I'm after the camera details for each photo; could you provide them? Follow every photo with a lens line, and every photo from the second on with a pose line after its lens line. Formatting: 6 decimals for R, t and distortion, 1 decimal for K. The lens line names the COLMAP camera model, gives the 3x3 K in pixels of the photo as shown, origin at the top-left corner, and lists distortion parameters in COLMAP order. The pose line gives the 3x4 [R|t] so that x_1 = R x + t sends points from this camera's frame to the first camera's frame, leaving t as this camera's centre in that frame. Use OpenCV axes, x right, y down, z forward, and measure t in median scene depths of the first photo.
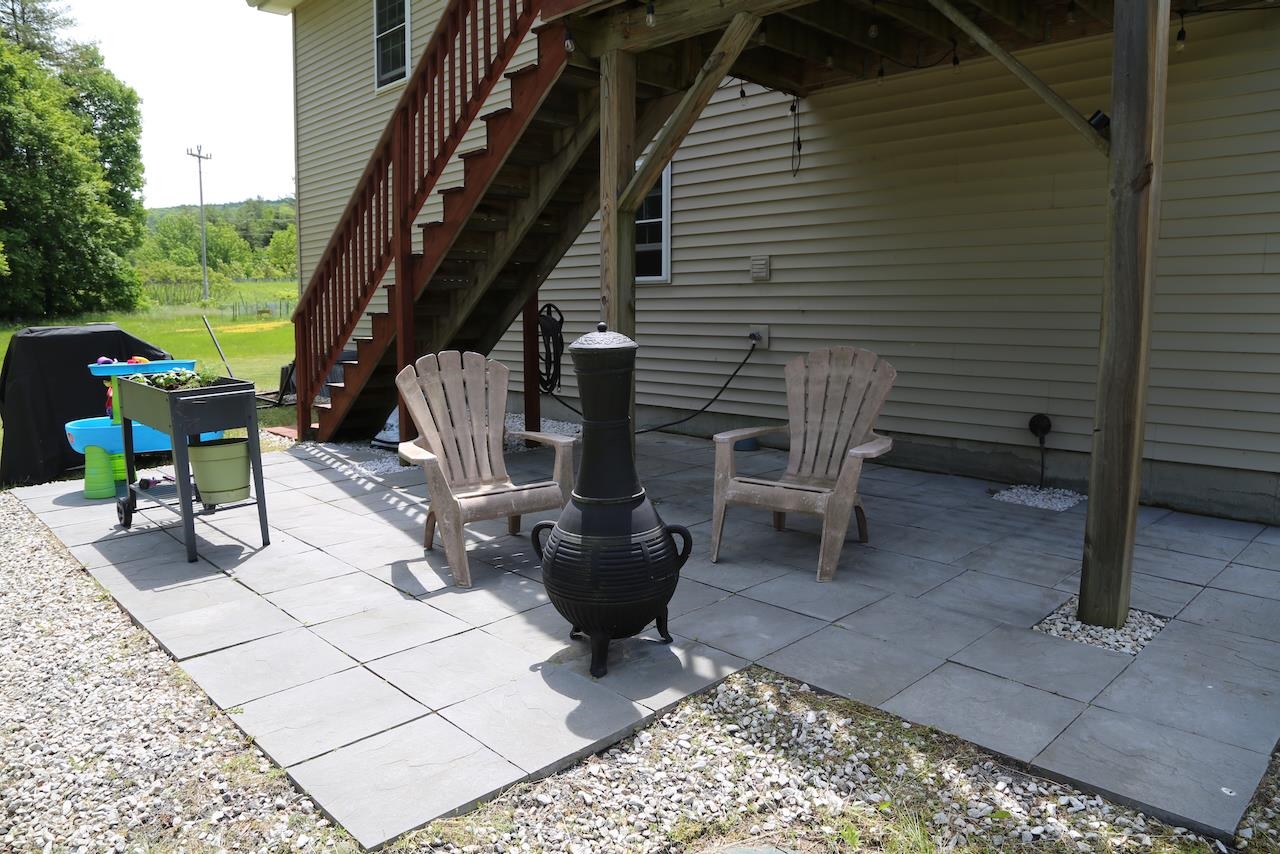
lens RADIAL K [[871.7, 0, 640.0], [0, 871.7, 427.0], [0, 0, 1]] dist [-0.133089, 0.095989]
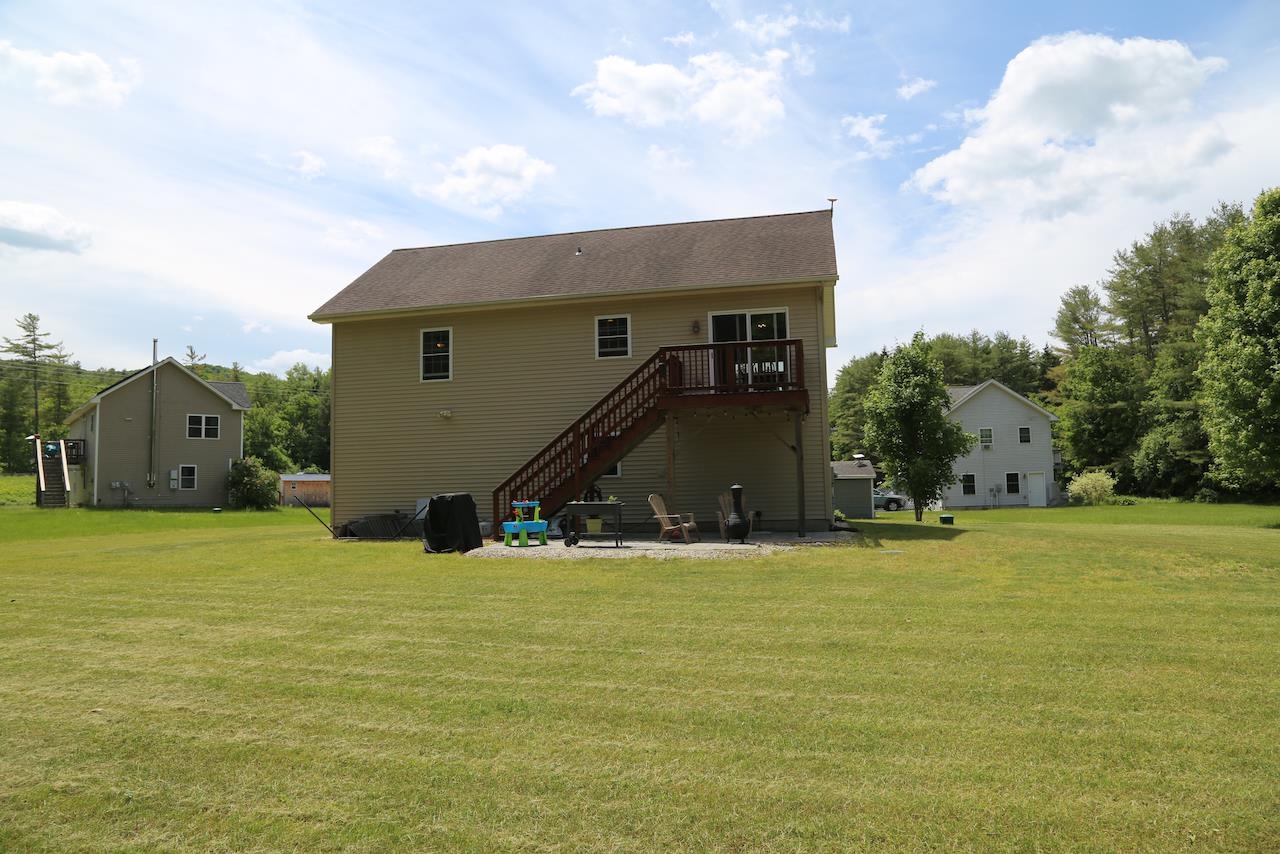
lens RADIAL K [[856.2, 0, 627.4], [0, 856.2, 401.2], [0, 0, 1]] dist [-0.051207, -0.000063]
pose [[0.843623, 0.043674, 0.535157, -2.413848], [0.091761, 0.970297, -0.223838, 0.360456], [-0.529037, 0.237941, 0.814558, -2.195715]]
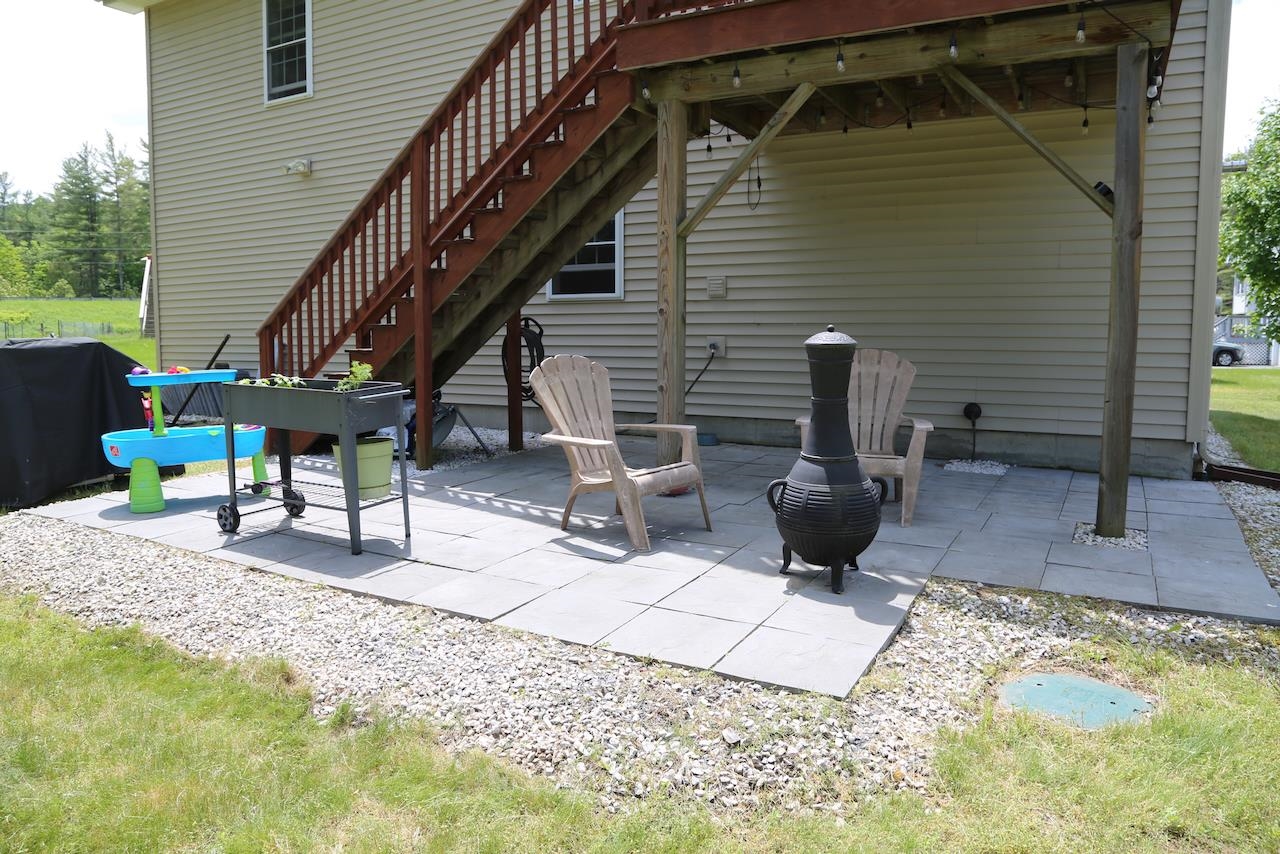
lens RADIAL K [[871.7, 0, 640.0], [0, 871.7, 427.0], [0, 0, 1]] dist [-0.133089, 0.095989]
pose [[0.958662, -0.030782, 0.282878, -0.452172], [0.037508, 0.999127, -0.018389, 0.031544], [-0.282065, 0.028239, 0.958980, -0.115888]]
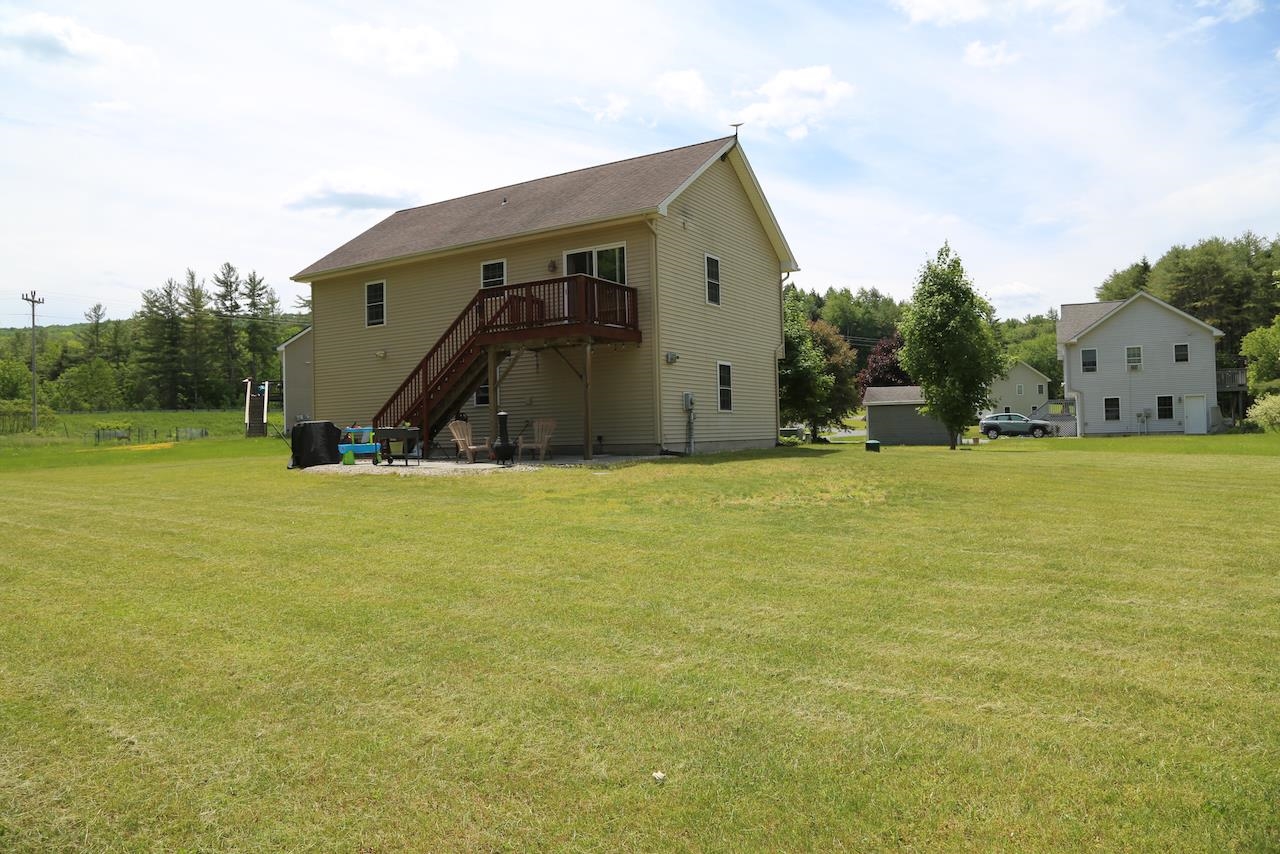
lens RADIAL K [[871.7, 0, 640.0], [0, 871.7, 427.0], [0, 0, 1]] dist [-0.133089, 0.095989]
pose [[0.969102, -0.021812, 0.245696, -0.413912], [0.057030, 0.988907, -0.137150, 0.616418], [-0.239979, 0.146924, 0.959595, -3.546710]]
